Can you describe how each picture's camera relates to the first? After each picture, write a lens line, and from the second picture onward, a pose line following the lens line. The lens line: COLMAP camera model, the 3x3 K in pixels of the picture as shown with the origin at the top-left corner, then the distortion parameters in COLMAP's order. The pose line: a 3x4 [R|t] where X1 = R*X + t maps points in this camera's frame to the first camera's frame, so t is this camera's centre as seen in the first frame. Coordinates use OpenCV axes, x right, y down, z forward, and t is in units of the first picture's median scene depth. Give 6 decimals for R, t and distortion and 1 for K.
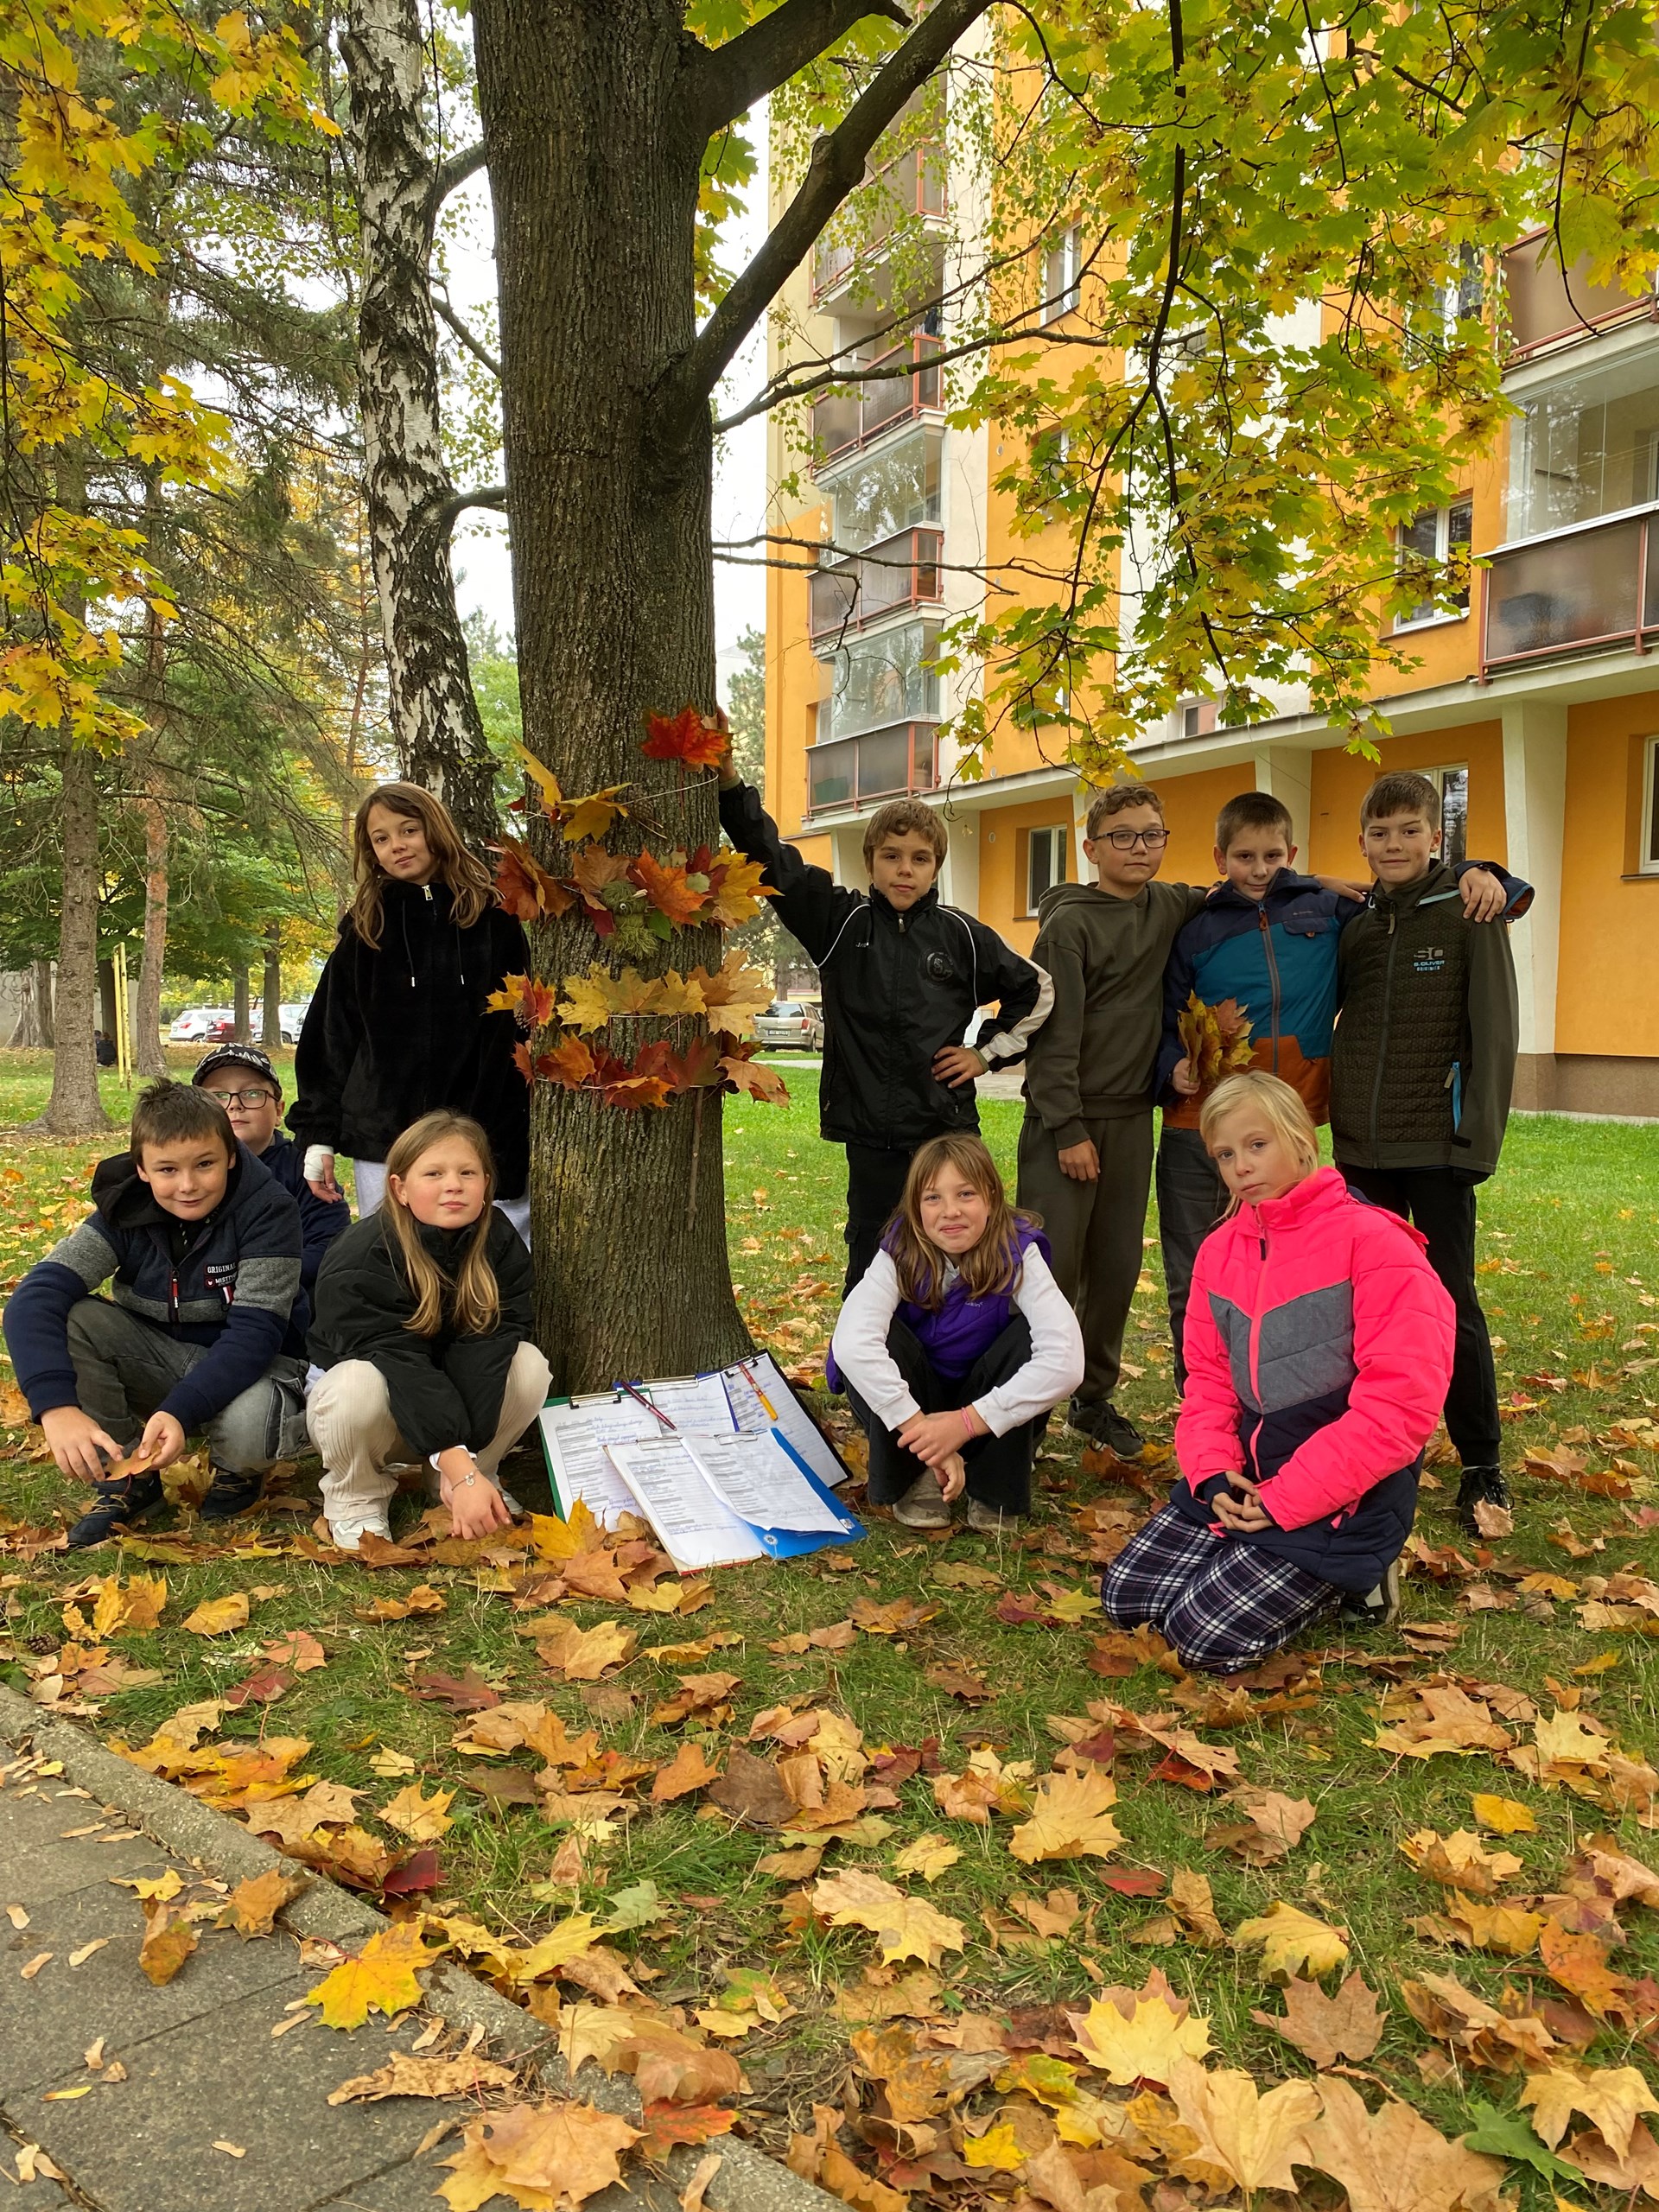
lens RADIAL K [[1626.4, 0, 829.5], [0, 1626.4, 1106.0], [0, 0, 1]] dist [0.153928, -0.000872]
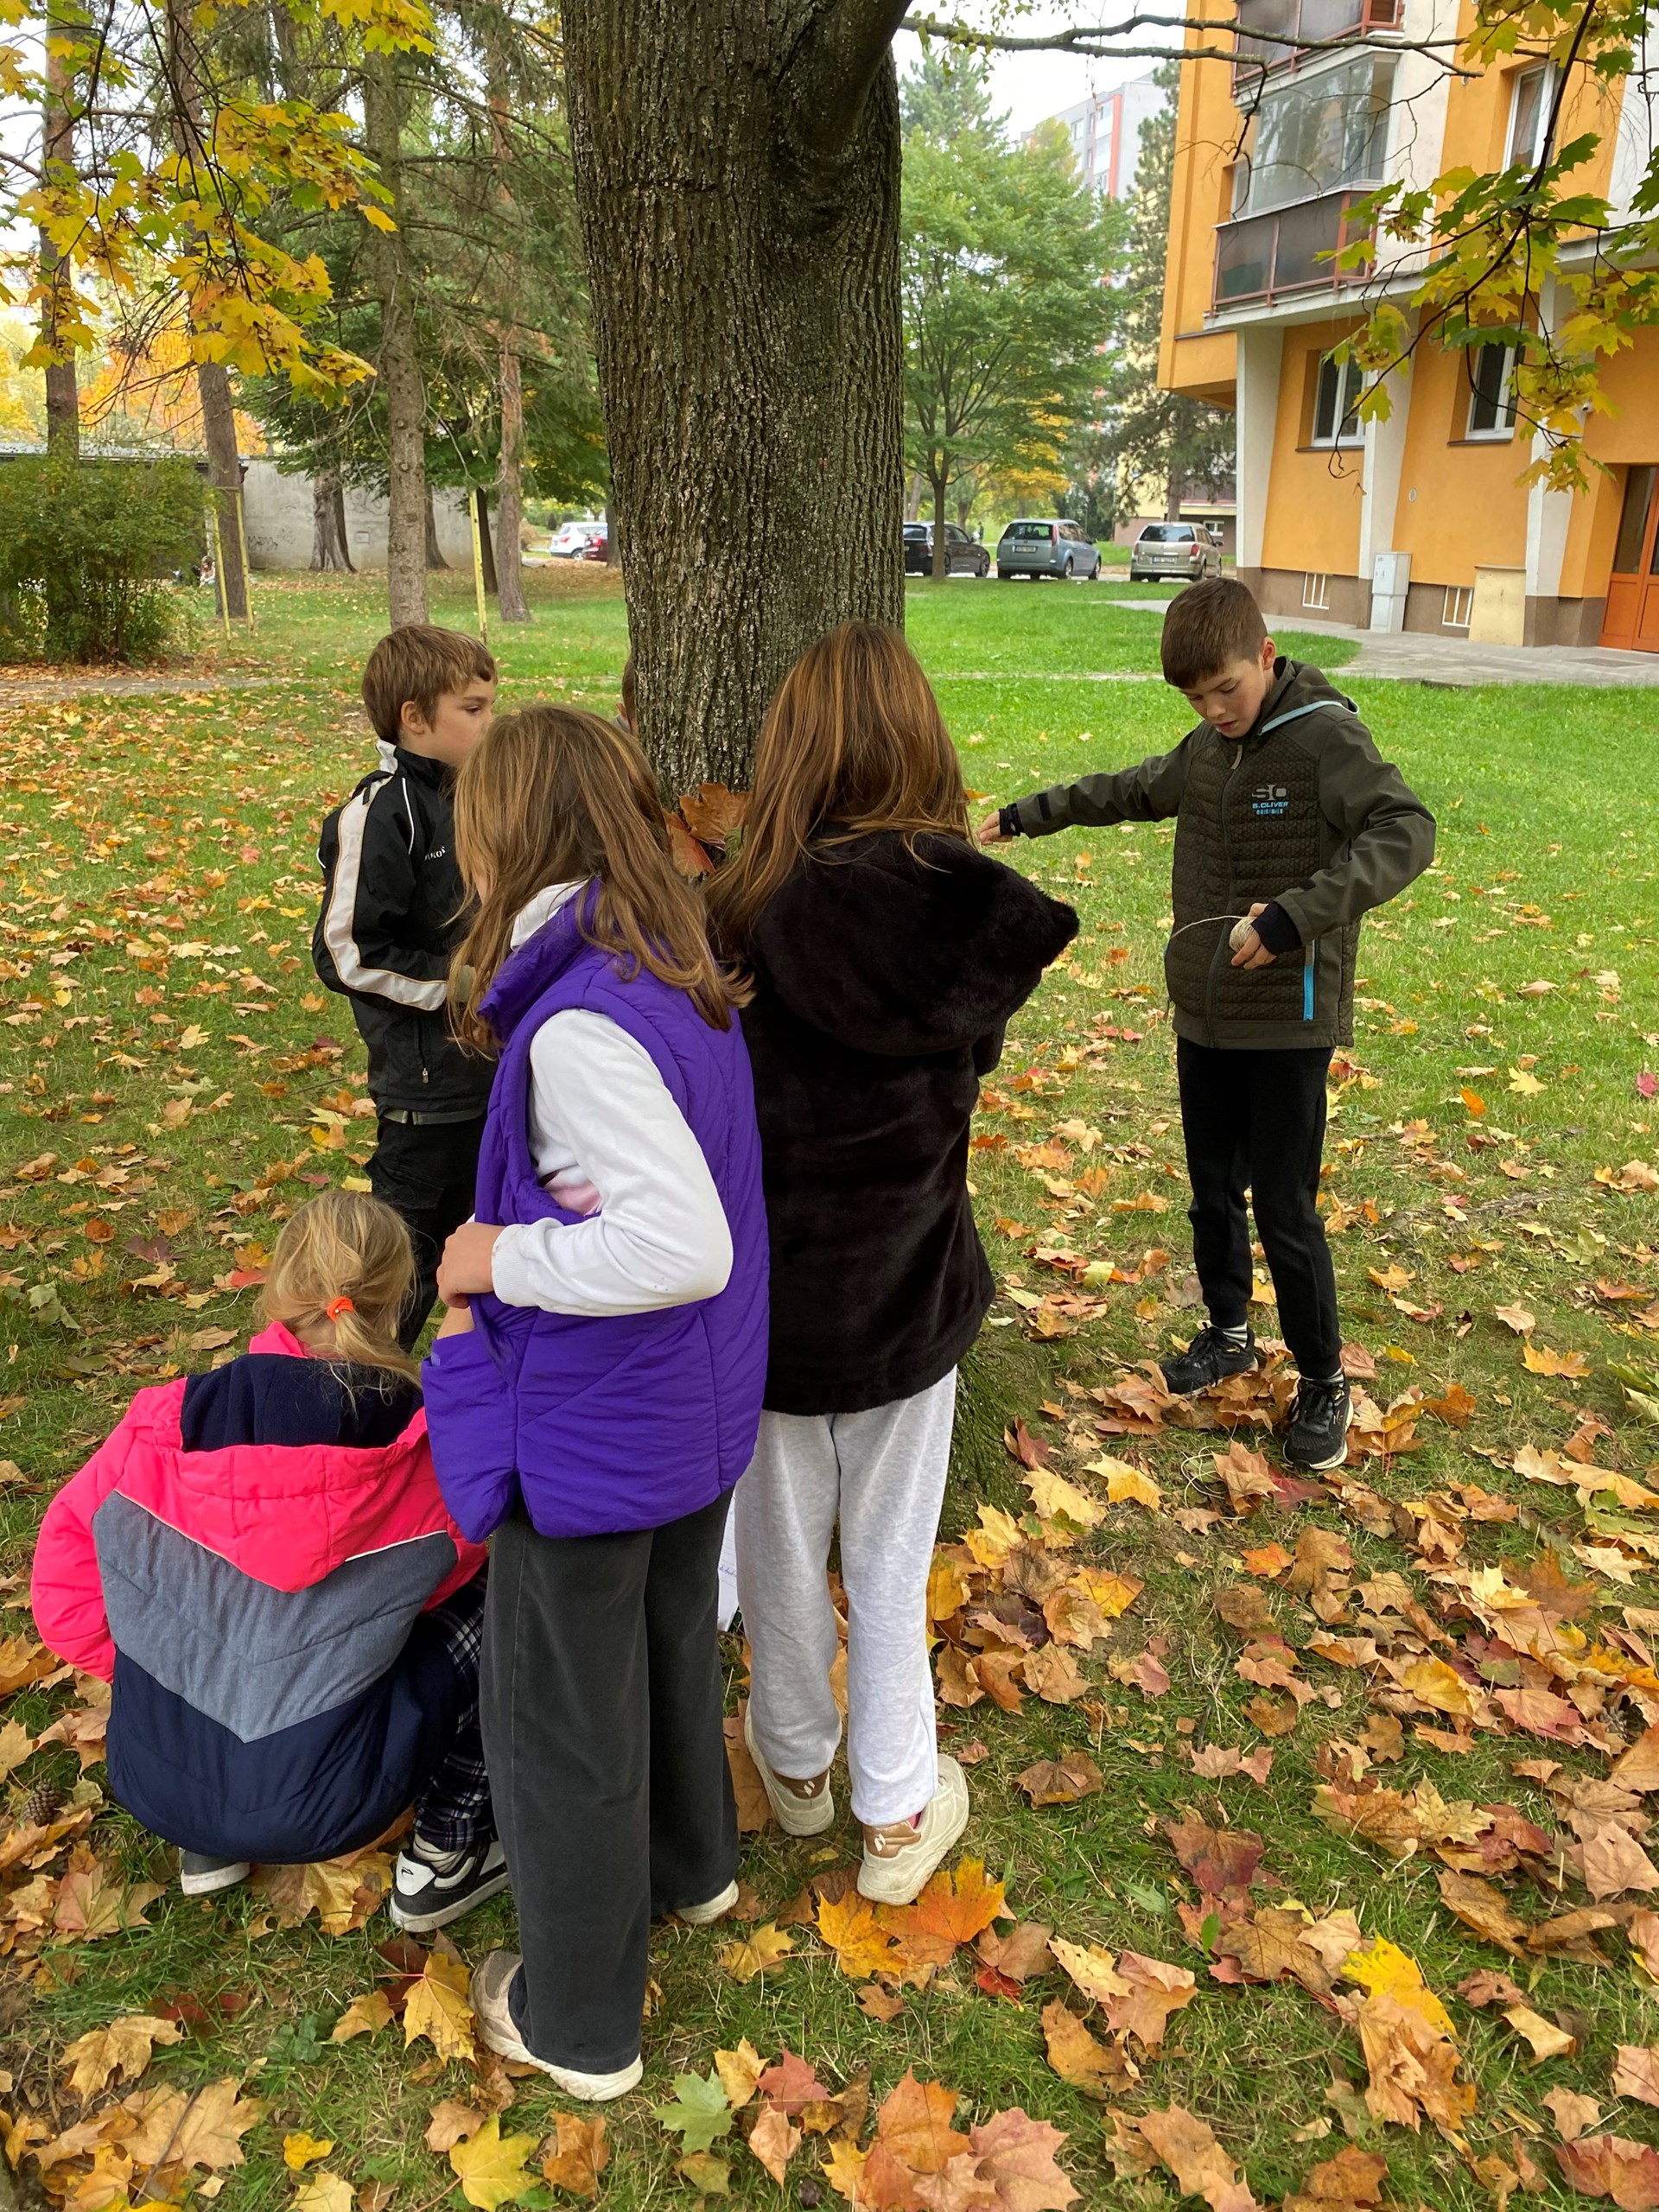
lens RADIAL K [[1665.1, 0, 829.5], [0, 1665.1, 1106.0], [0, 0, 1]] dist [-0.004631, -0.004976]
pose [[0.975201, 0.078646, -0.206876, 0.017224], [-0.018106, 0.959950, 0.279585, -0.068334], [0.220579, -0.268906, 0.937568, 0.100073]]
